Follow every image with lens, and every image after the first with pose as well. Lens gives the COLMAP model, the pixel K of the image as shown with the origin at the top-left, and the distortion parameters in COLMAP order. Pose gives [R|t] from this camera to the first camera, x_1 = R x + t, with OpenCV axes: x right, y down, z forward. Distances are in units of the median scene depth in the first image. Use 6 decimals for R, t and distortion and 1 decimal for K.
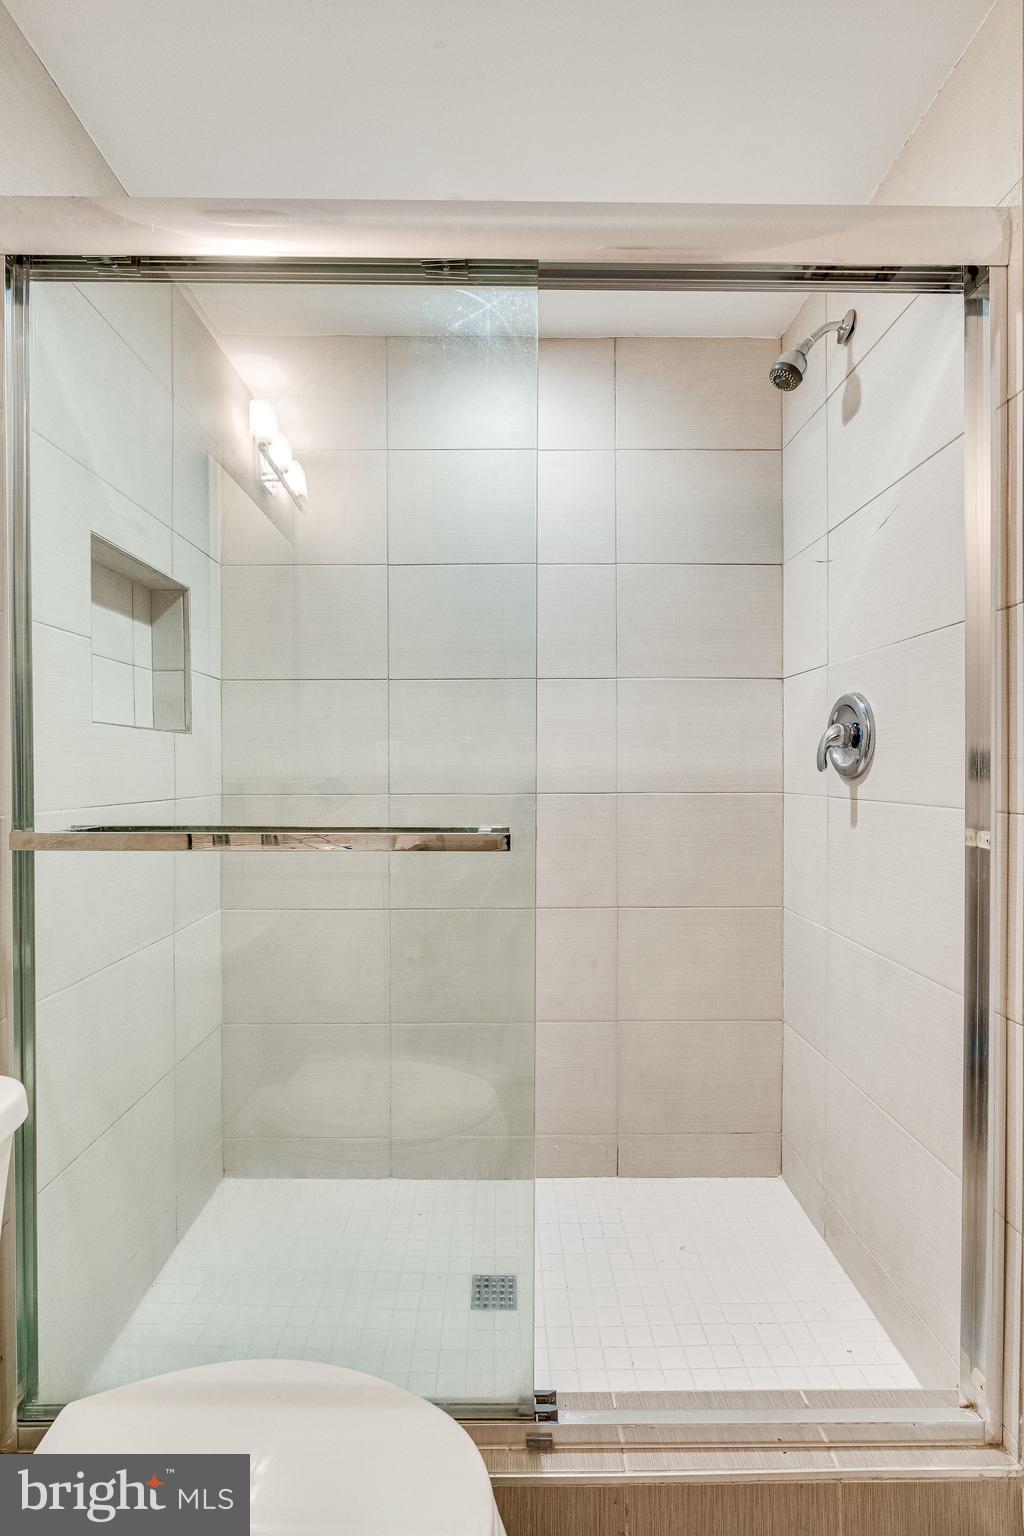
lens RADIAL K [[705.4, 0, 512.0], [0, 705.4, 763.8], [0, 0, 1]] dist [-0.002506, 0.000027]
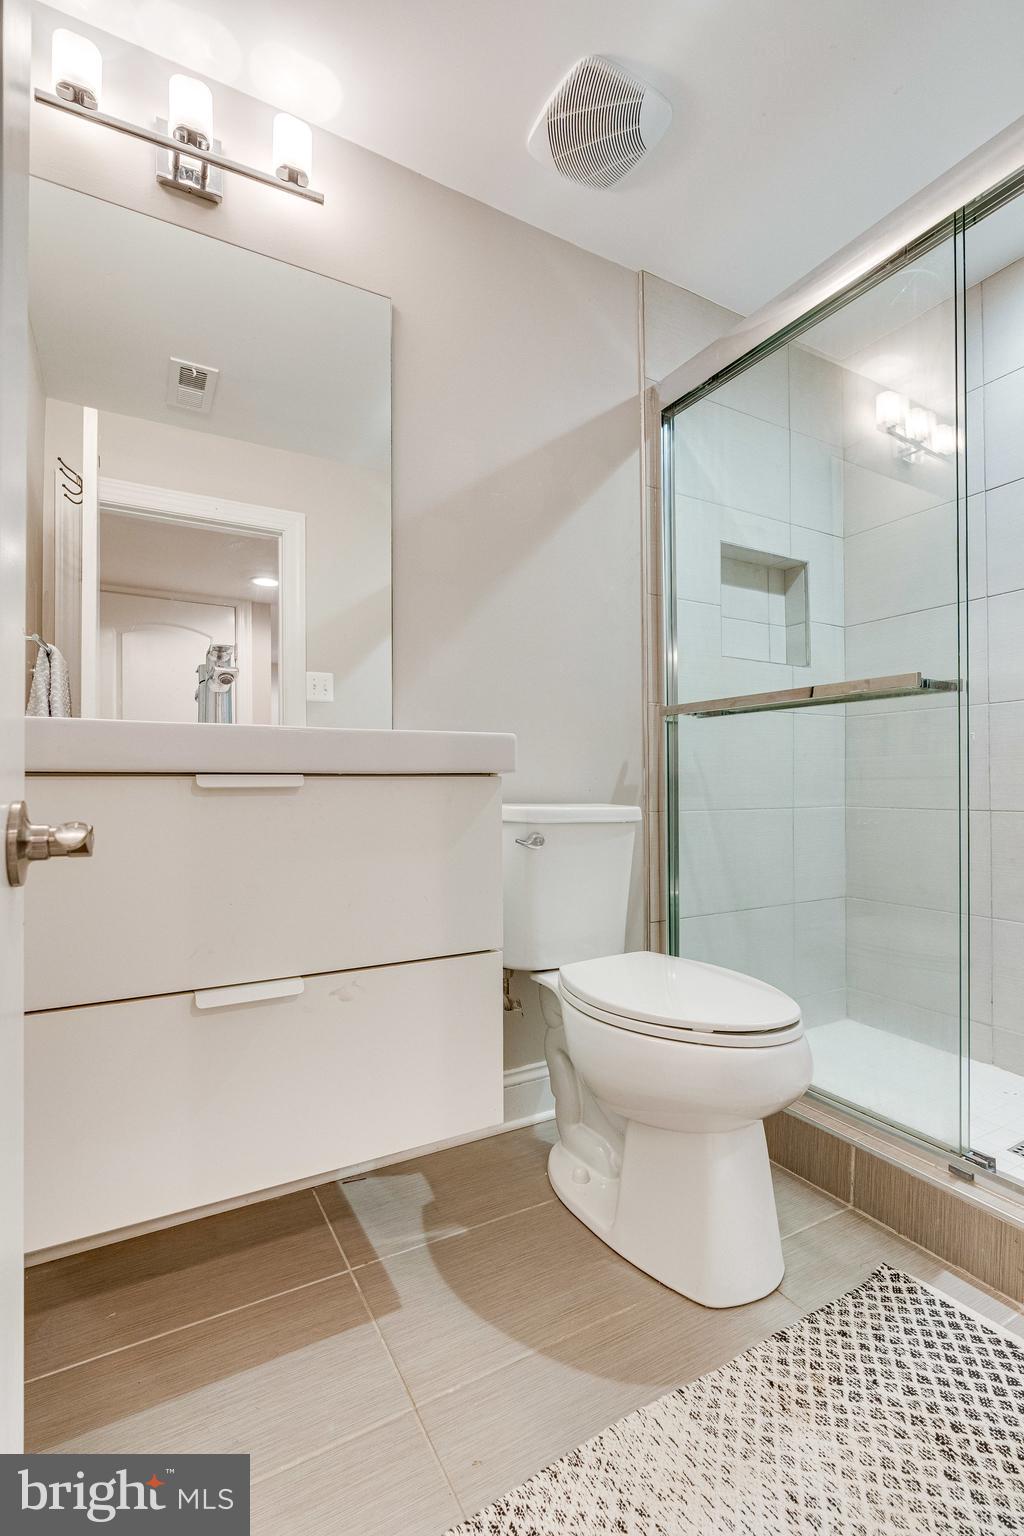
lens RADIAL K [[708.7, 0, 513.6], [0, 708.7, 771.6], [0, 0, 1]] dist [0.000862, 0.000769]
pose [[0.486252, -0.012744, -0.873725, 0.478593], [0.003799, 0.999915, -0.012470, 0.179242], [0.873810, 0.002745, 0.486260, -0.178907]]
